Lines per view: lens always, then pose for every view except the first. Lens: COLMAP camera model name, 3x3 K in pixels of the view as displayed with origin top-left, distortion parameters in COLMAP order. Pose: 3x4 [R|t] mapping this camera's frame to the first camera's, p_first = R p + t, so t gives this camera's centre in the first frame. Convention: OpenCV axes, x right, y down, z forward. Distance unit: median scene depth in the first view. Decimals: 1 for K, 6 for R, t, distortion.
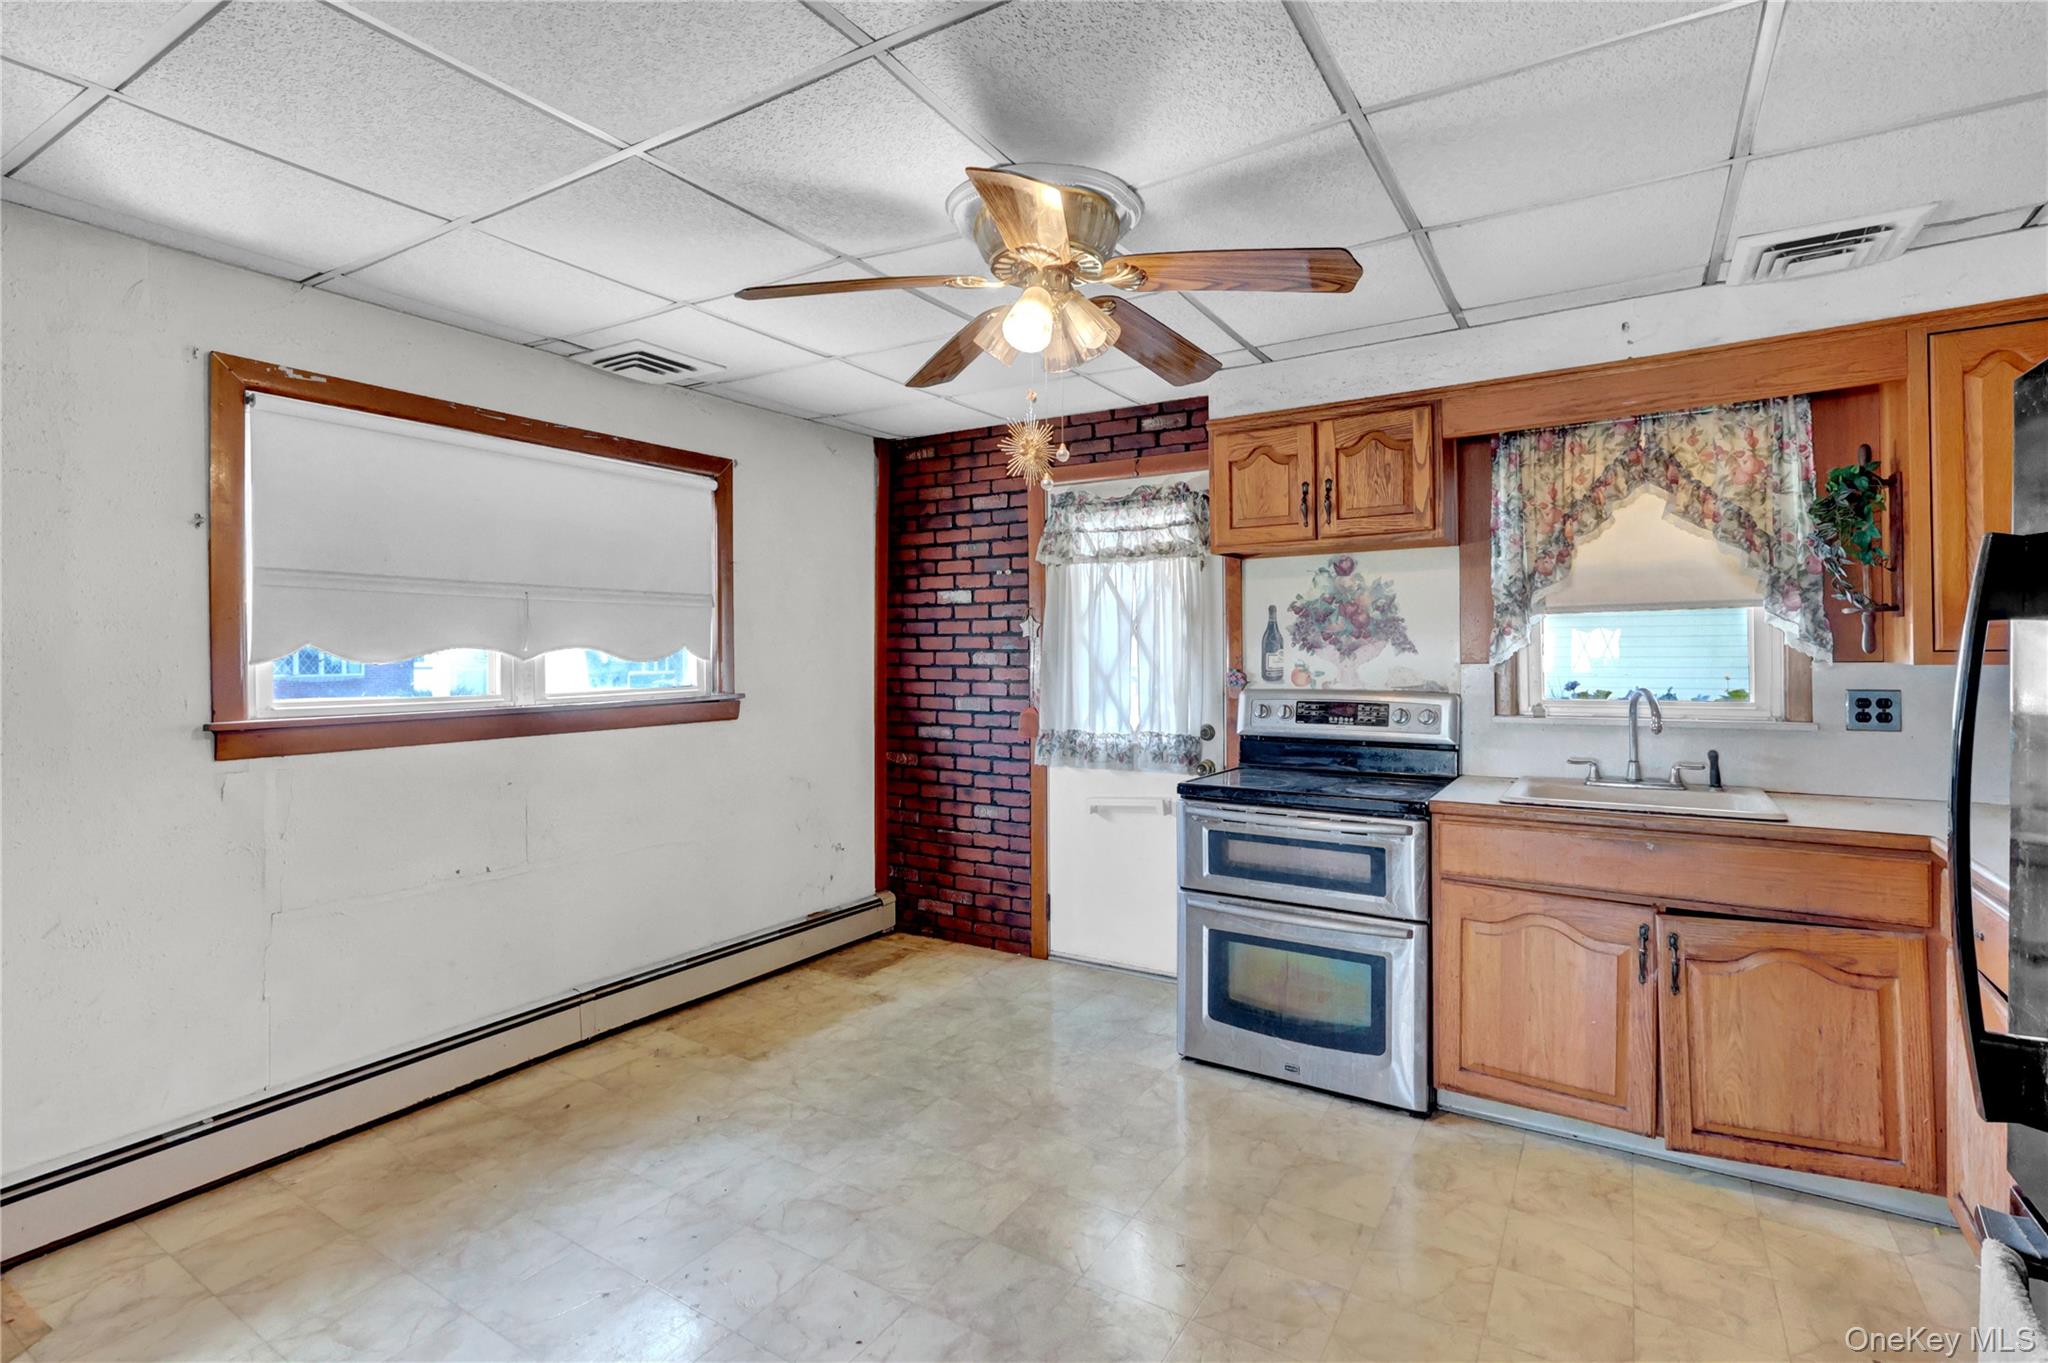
lens RADIAL K [[955.4, 0, 1054.1], [0, 955.4, 654.0], [0, 0, 1]] dist [-0.003183, 0.000320]
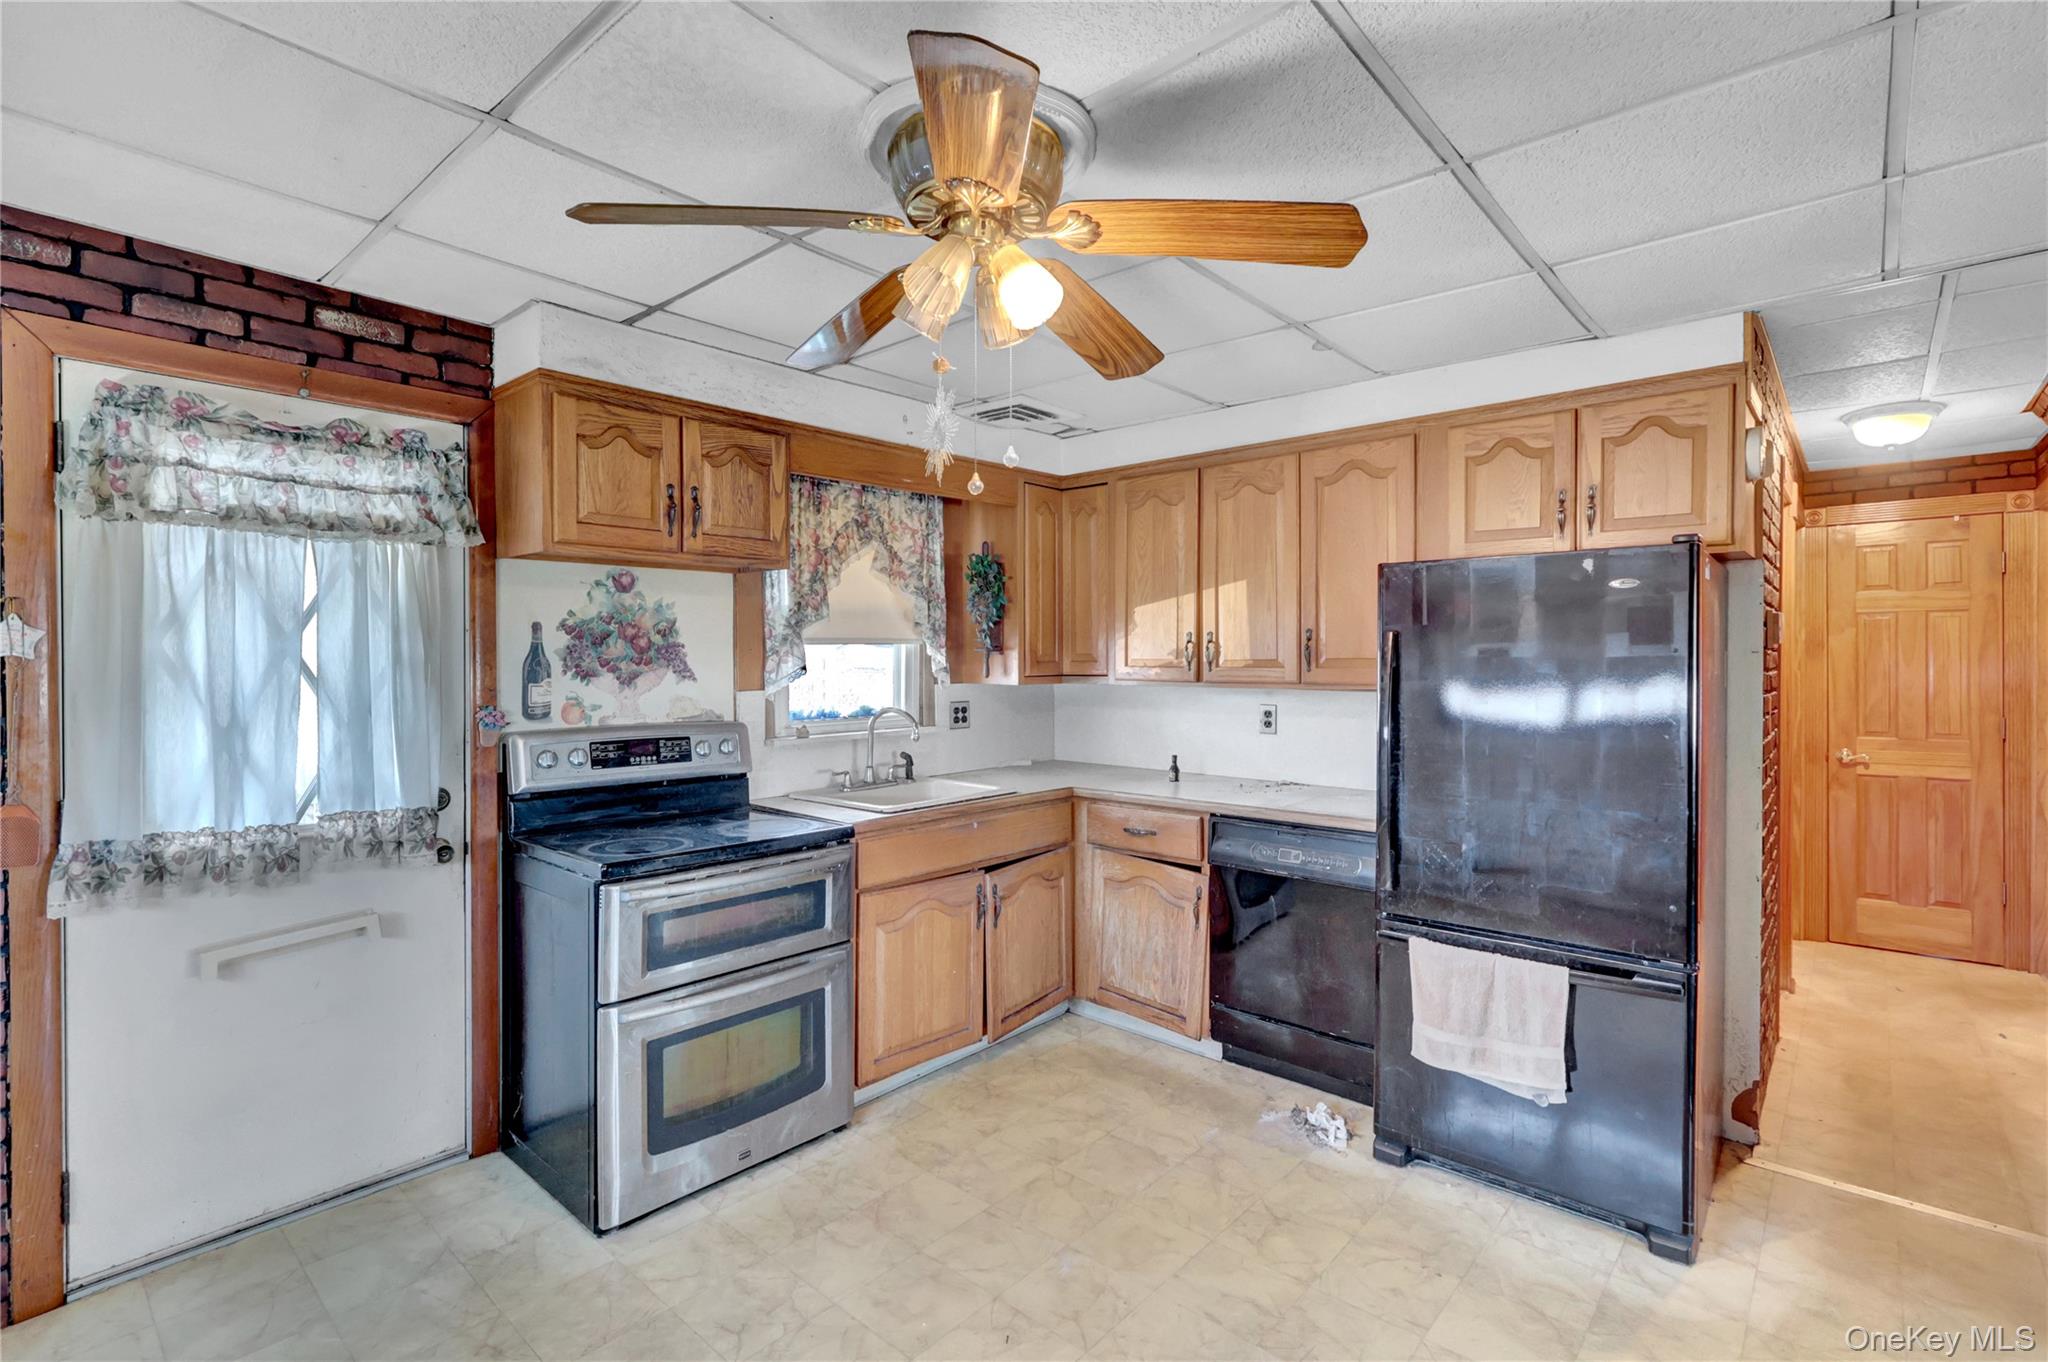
lens RADIAL K [[947.5, 0, 1023.6], [0, 947.5, 671.5], [0, 0, 1]] dist [-0.002264, 0.000821]
pose [[0.182342, -0.008050, 0.983202, -0.461777], [0.000799, 0.999967, 0.008040, -0.016963], [-0.983235, -0.000681, 0.182343, 0.480733]]
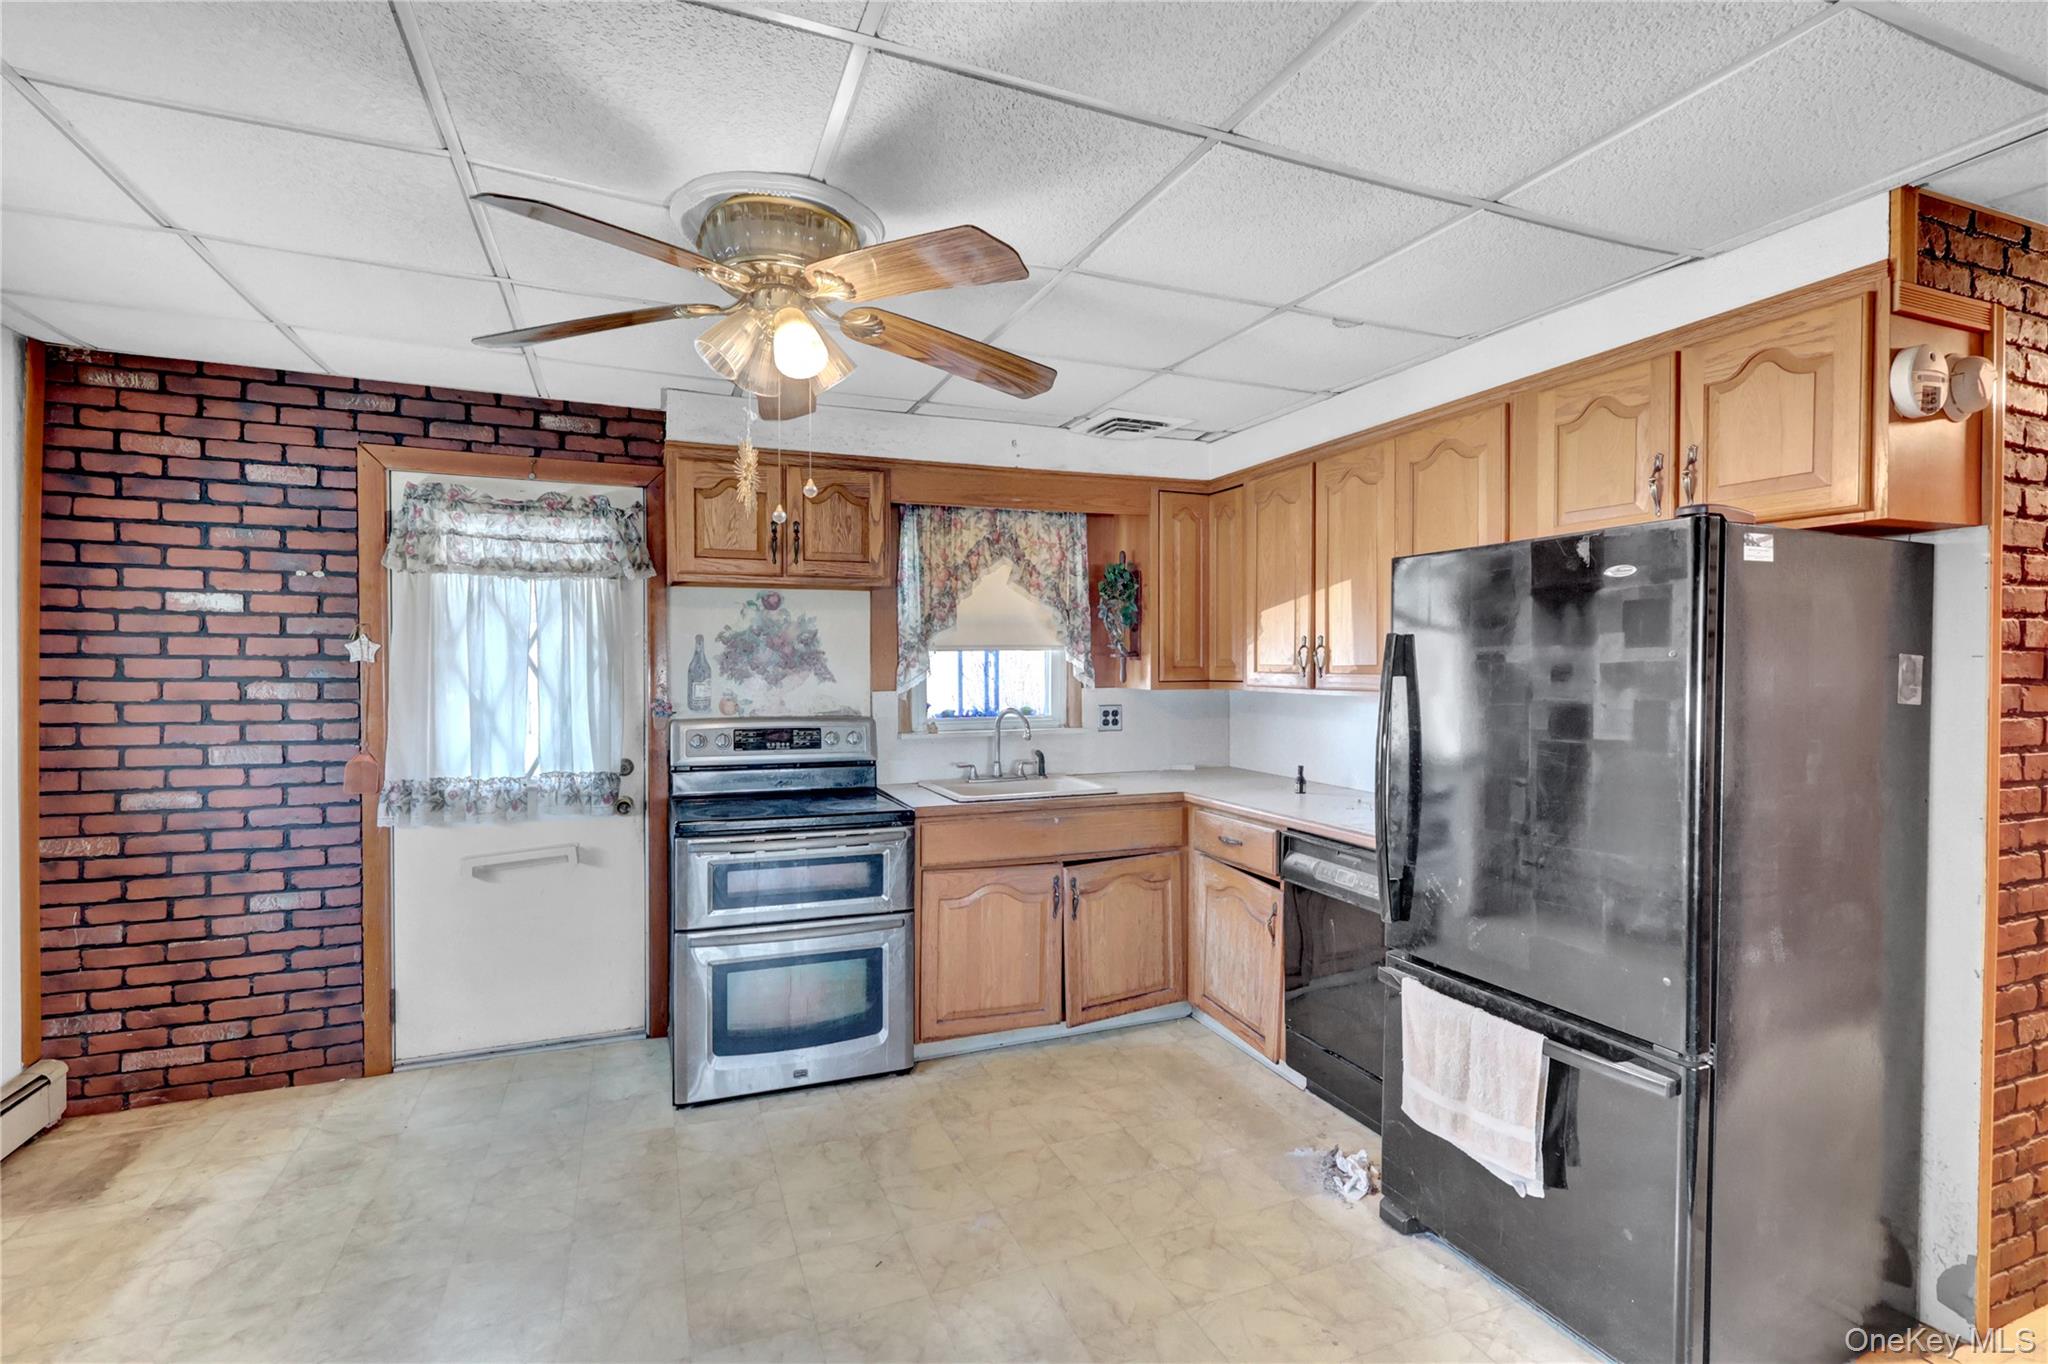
lens RADIAL K [[928.9, 0, 1024.0], [0, 928.9, 682.0], [0, 0, 1]] dist [-0.001409, 0.000805]
pose [[0.595461, -0.008782, 0.803336, -0.355928], [-0.003920, 0.999897, 0.013836, -0.016441], [-0.803374, -0.011388, 0.595365, 0.151768]]
